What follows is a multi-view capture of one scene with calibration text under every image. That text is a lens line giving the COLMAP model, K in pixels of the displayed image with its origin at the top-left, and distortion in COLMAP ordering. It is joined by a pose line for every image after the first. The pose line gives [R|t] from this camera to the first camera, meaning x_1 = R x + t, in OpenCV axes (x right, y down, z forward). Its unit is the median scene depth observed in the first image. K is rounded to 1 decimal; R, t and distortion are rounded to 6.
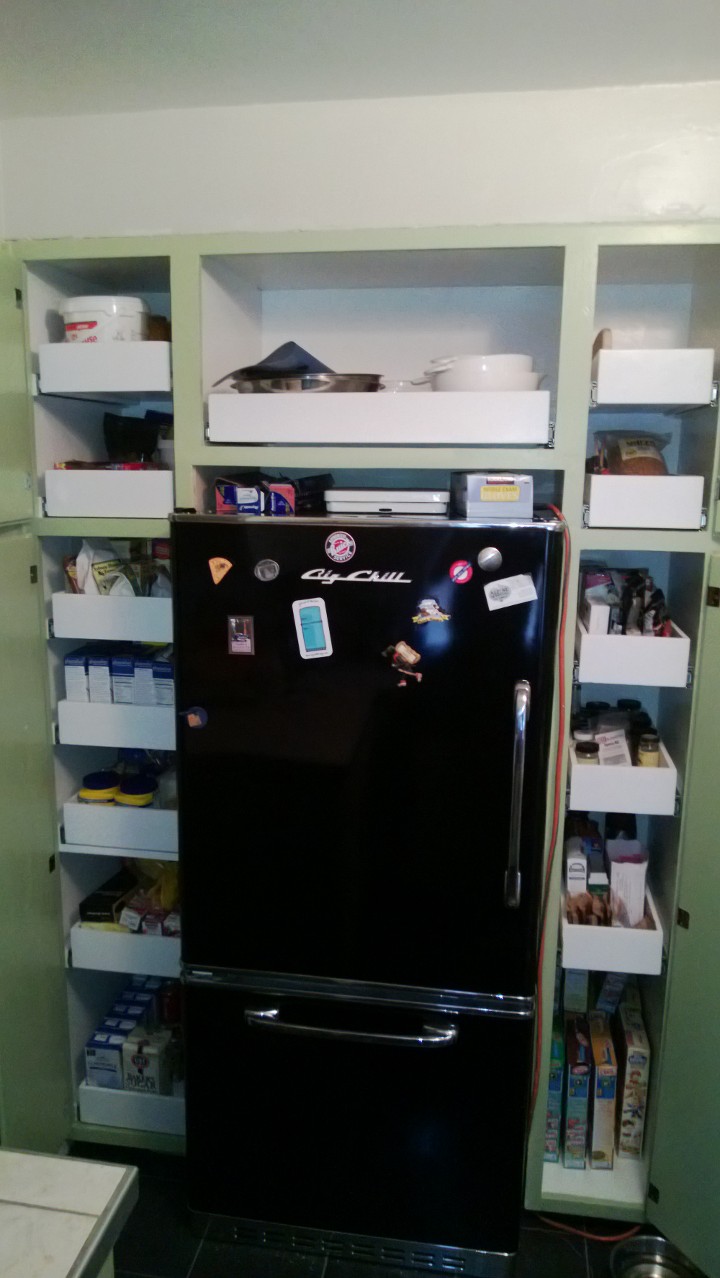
lens RADIAL K [[963.1, 0, 354.3], [0, 963.1, 652.1], [0, 0, 1]] dist [0.127014, -0.025350]
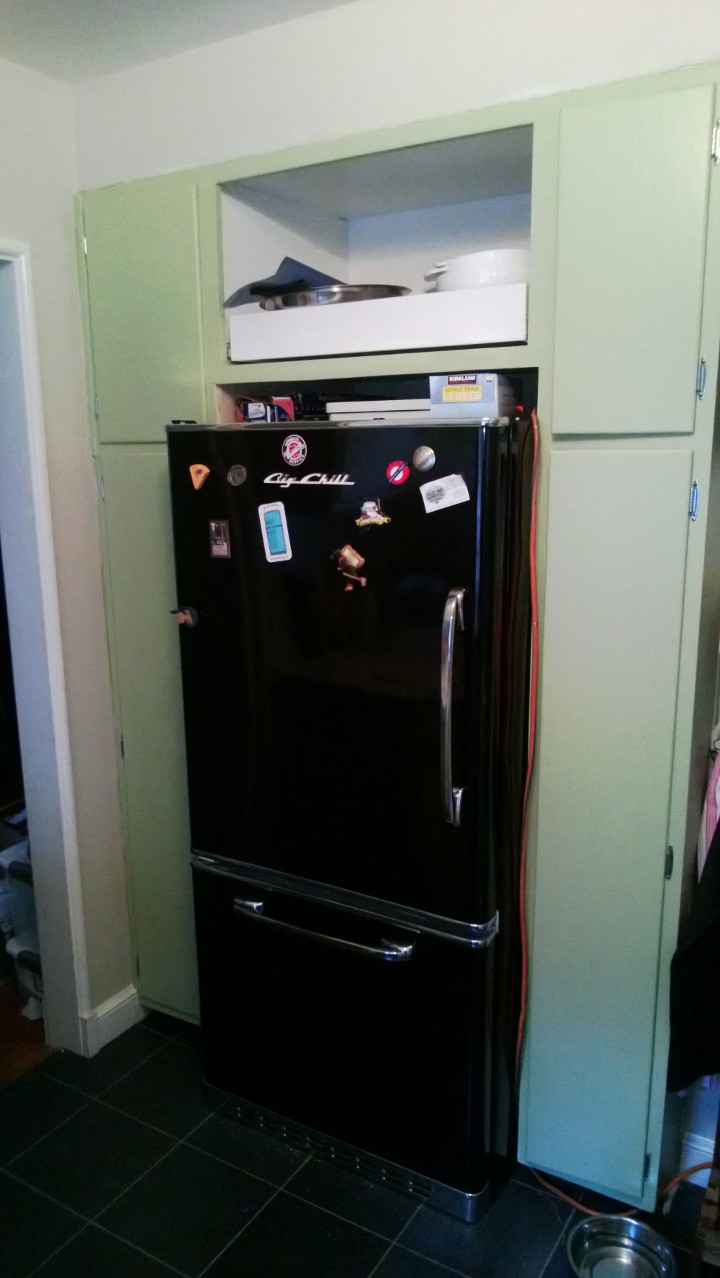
lens RADIAL K [[963.1, 0, 358.7], [0, 963.1, 627.4], [0, 0, 1]] dist [0.127014, -0.025350]
pose [[0.929475, 0.048119, -0.365733, 0.421258], [-0.049930, 0.998743, 0.004511, 0.067919], [0.365490, 0.014068, 0.930709, 0.075011]]
